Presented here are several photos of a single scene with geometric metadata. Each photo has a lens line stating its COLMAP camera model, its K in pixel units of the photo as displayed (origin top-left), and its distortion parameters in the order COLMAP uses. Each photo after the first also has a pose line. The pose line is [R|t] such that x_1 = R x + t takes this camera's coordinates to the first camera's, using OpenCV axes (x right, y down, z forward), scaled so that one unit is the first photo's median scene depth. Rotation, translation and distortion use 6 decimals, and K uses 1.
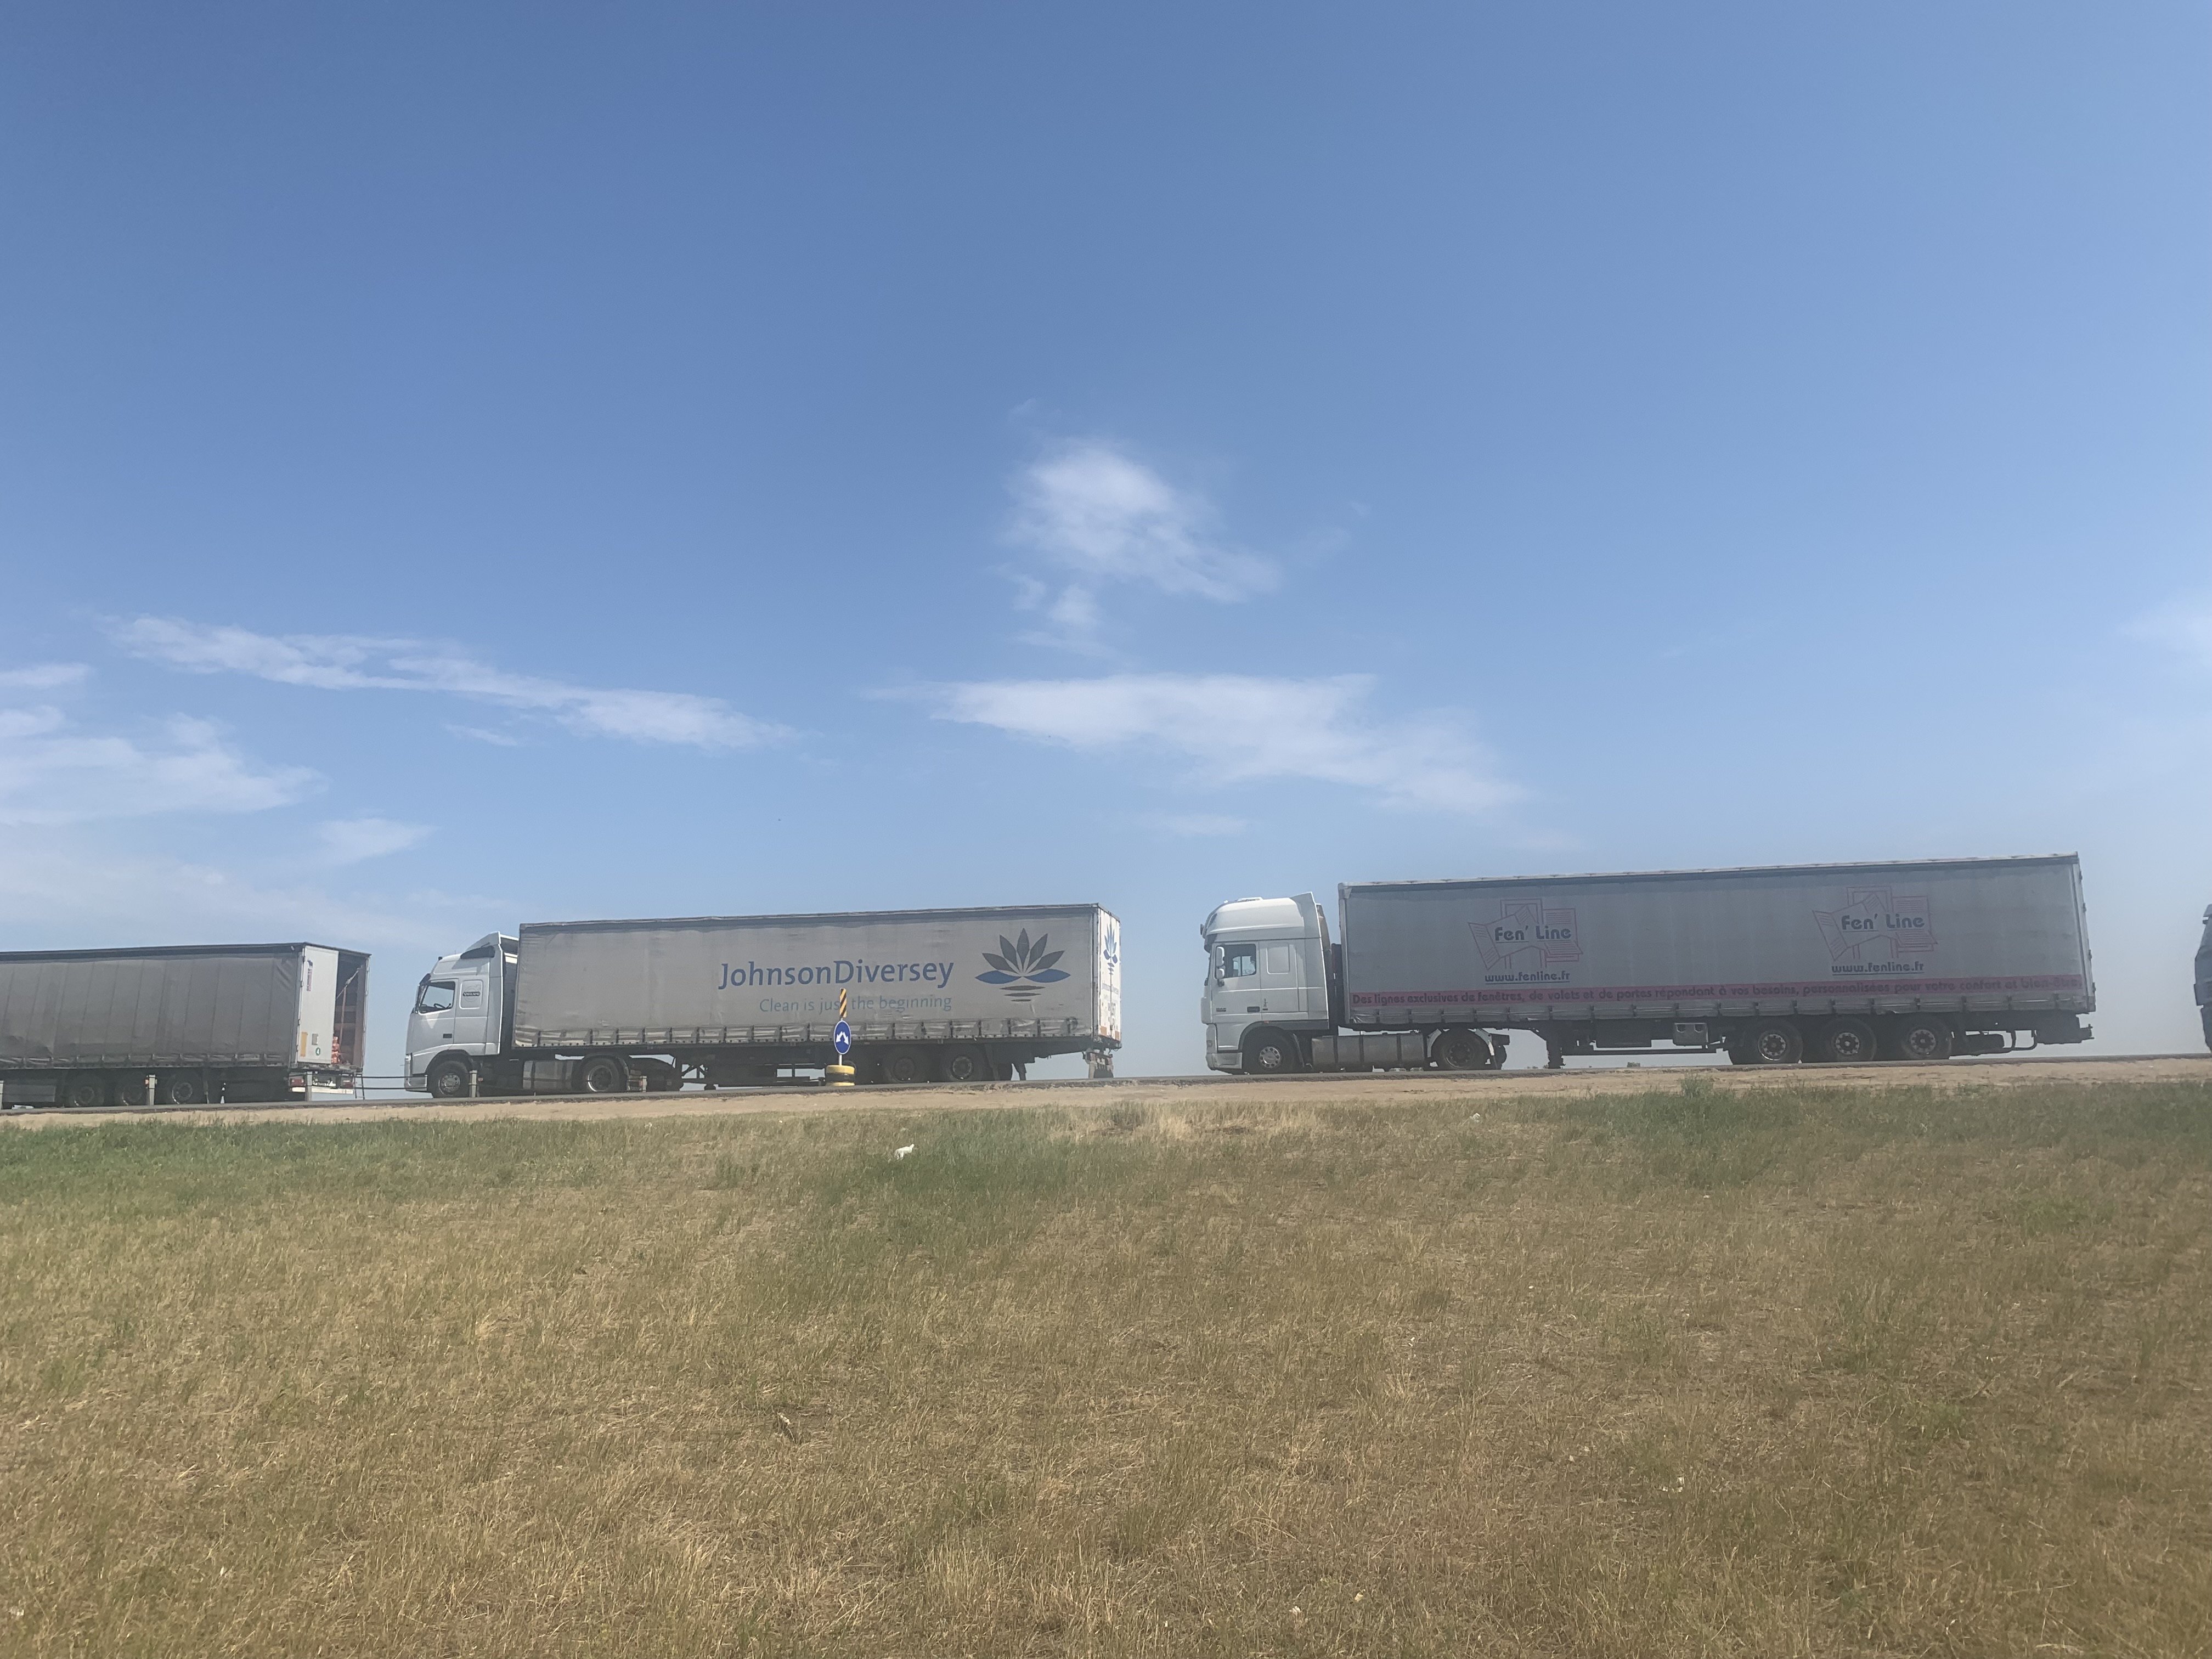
lens RADIAL K [[1812.6, 0, 1106.4], [0, 1812.6, 818.8], [0, 0, 1]] dist [0.088861, -0.136169]
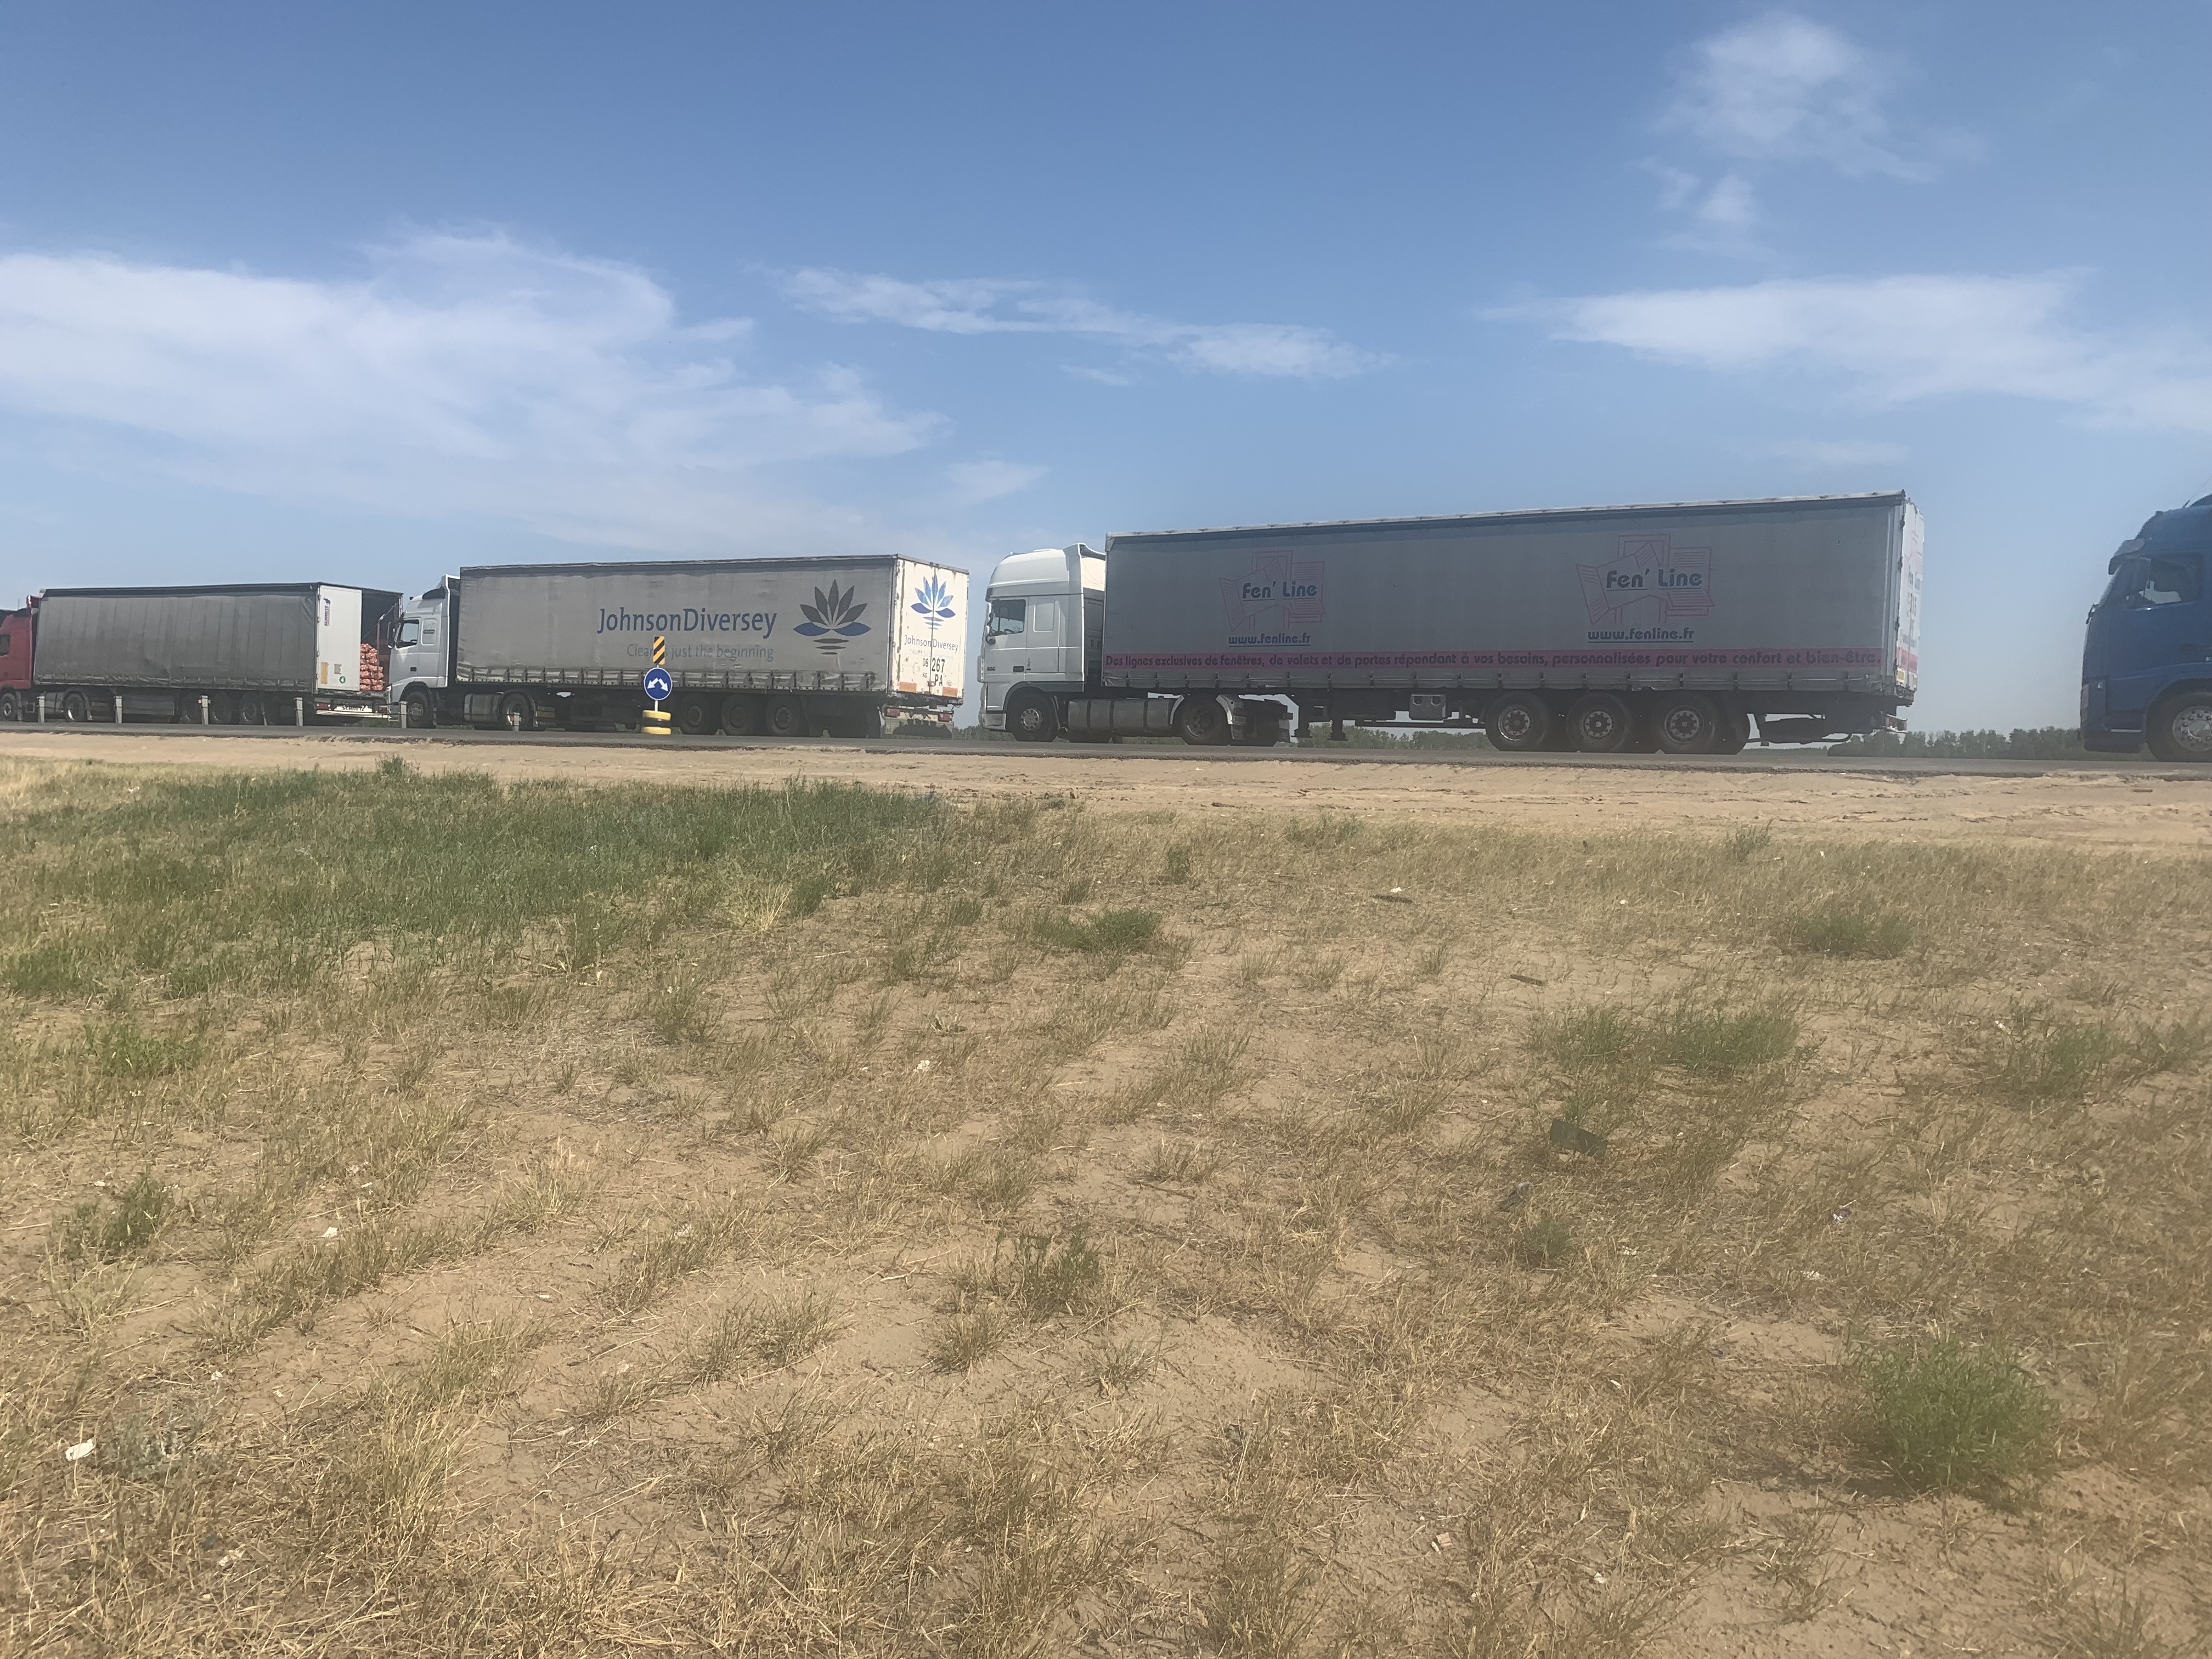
lens RADIAL K [[1812.6, 0, 1109.4], [0, 1812.6, 844.9], [0, 0, 1]] dist [0.088861, -0.136169]
pose [[0.937242, 0.059378, -0.343586, 0.421834], [0.014236, 0.978055, 0.207858, -0.001541], [0.348389, -0.199705, 0.915829, 0.115650]]
